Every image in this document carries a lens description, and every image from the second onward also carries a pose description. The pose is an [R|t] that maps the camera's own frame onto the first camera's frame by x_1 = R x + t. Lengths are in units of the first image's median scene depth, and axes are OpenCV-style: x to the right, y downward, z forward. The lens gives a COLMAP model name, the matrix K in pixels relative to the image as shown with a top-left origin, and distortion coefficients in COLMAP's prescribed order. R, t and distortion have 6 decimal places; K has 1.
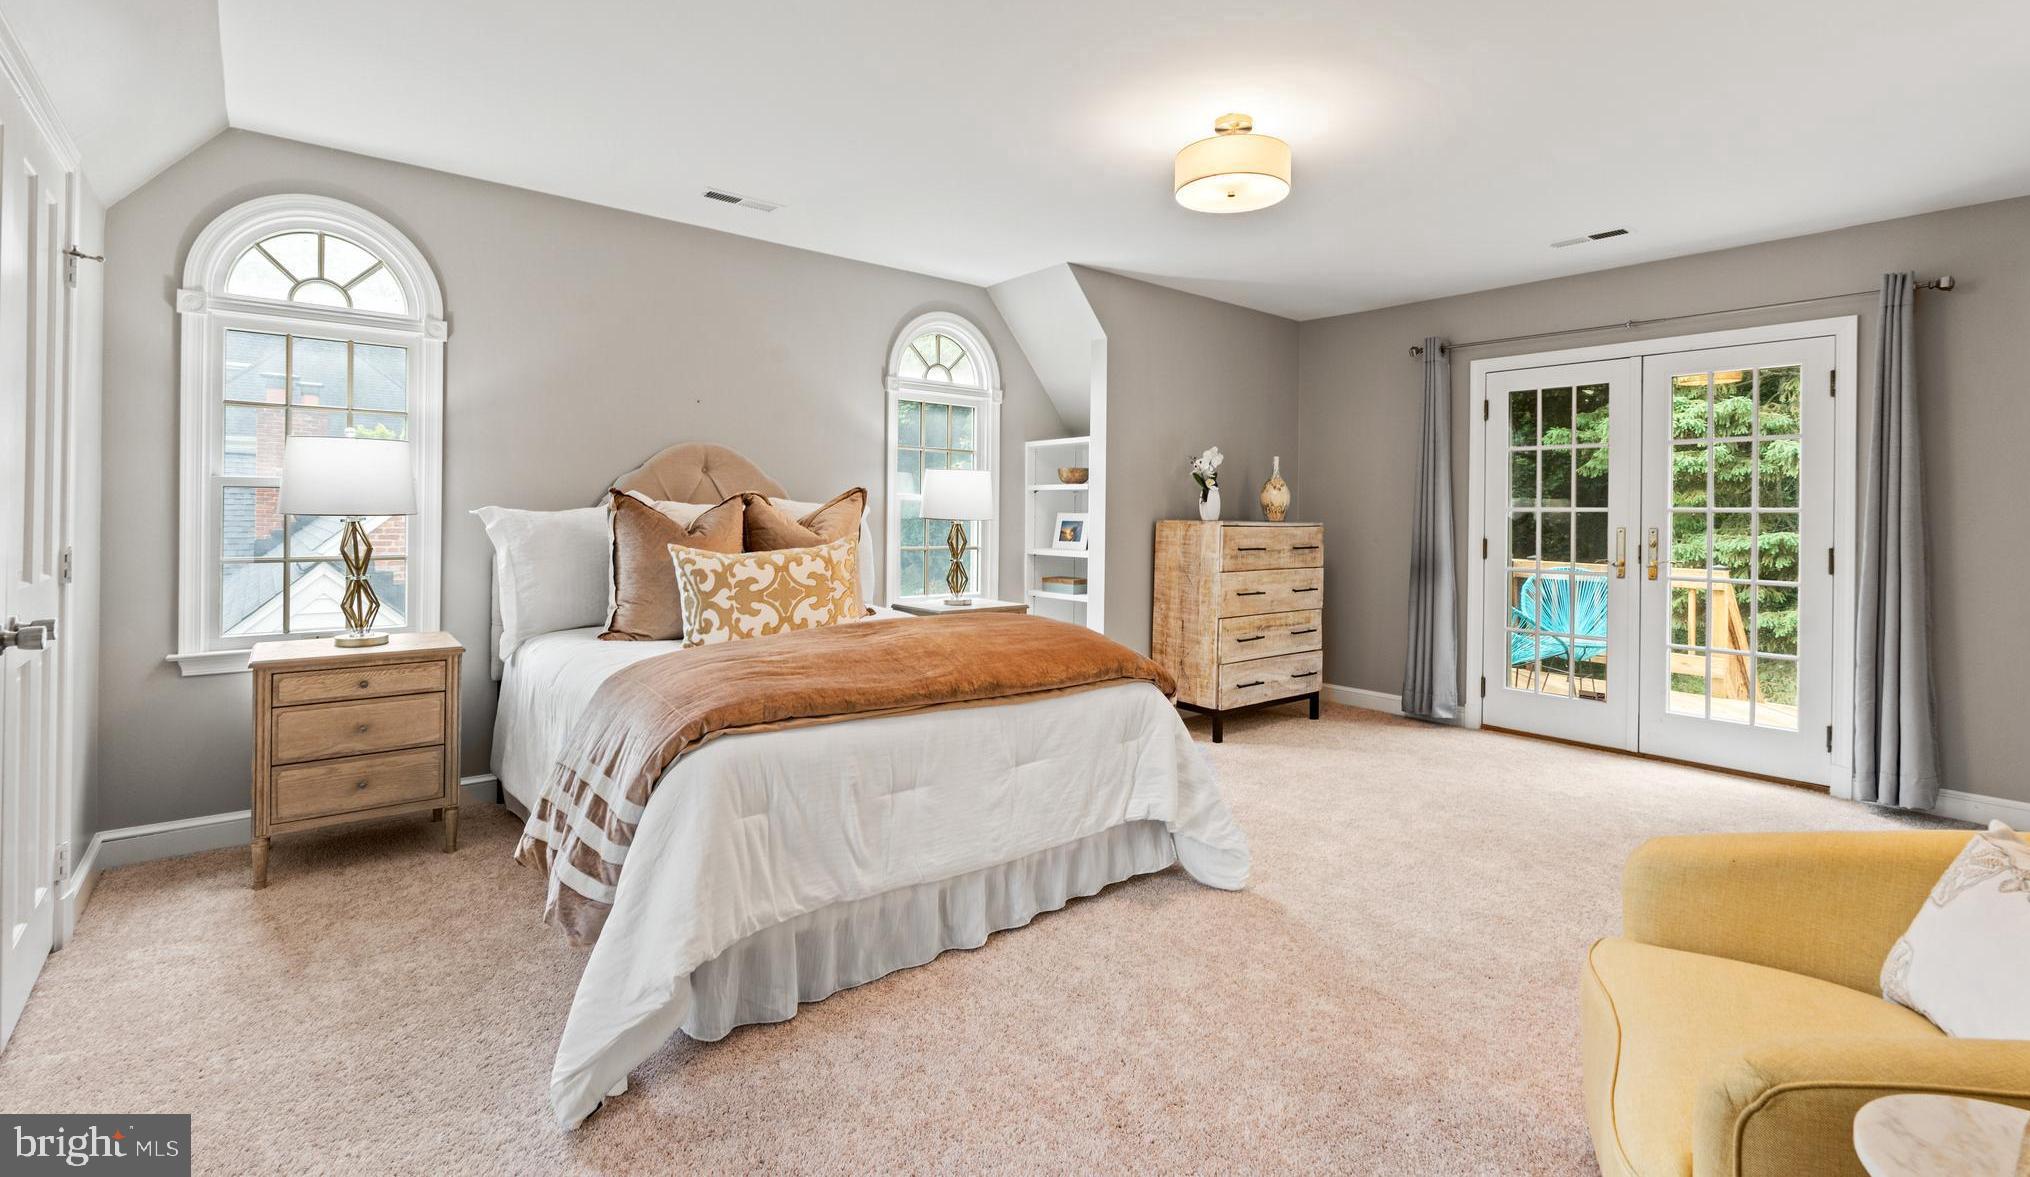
lens RADIAL K [[899.8, 0, 1012.4], [0, 899.8, 520.0], [0, 0, 1]] dist [-0.012332, 0.000064]
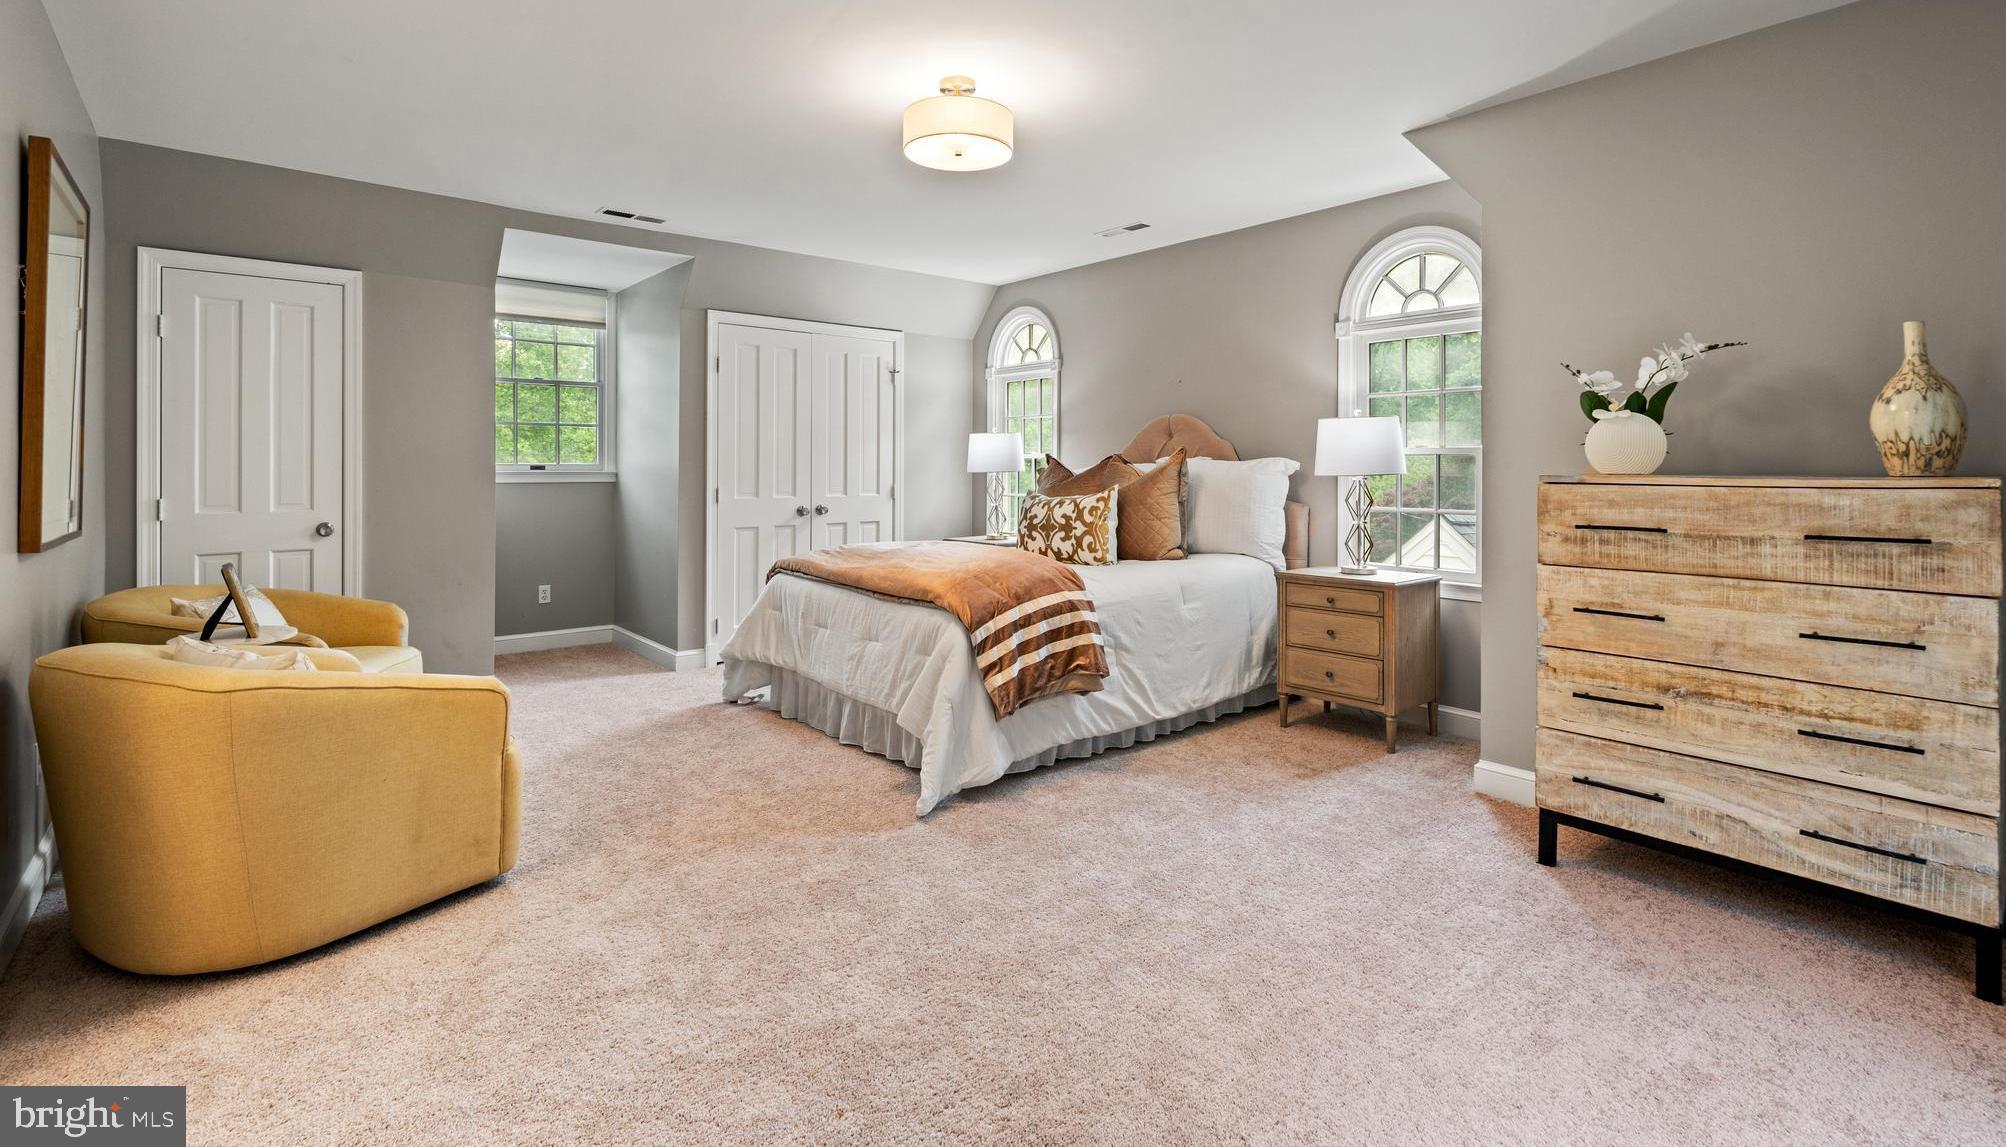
lens RADIAL K [[868.4, 0, 1007.1], [0, 868.4, 475.7], [0, 0, 1]] dist [0.000060, 0.000155]
pose [[0.029479, -0.004125, -0.999557, 0.753181], [-0.005478, 0.999976, -0.004288, 0.005823], [0.999550, 0.005602, 0.029456, 0.626502]]
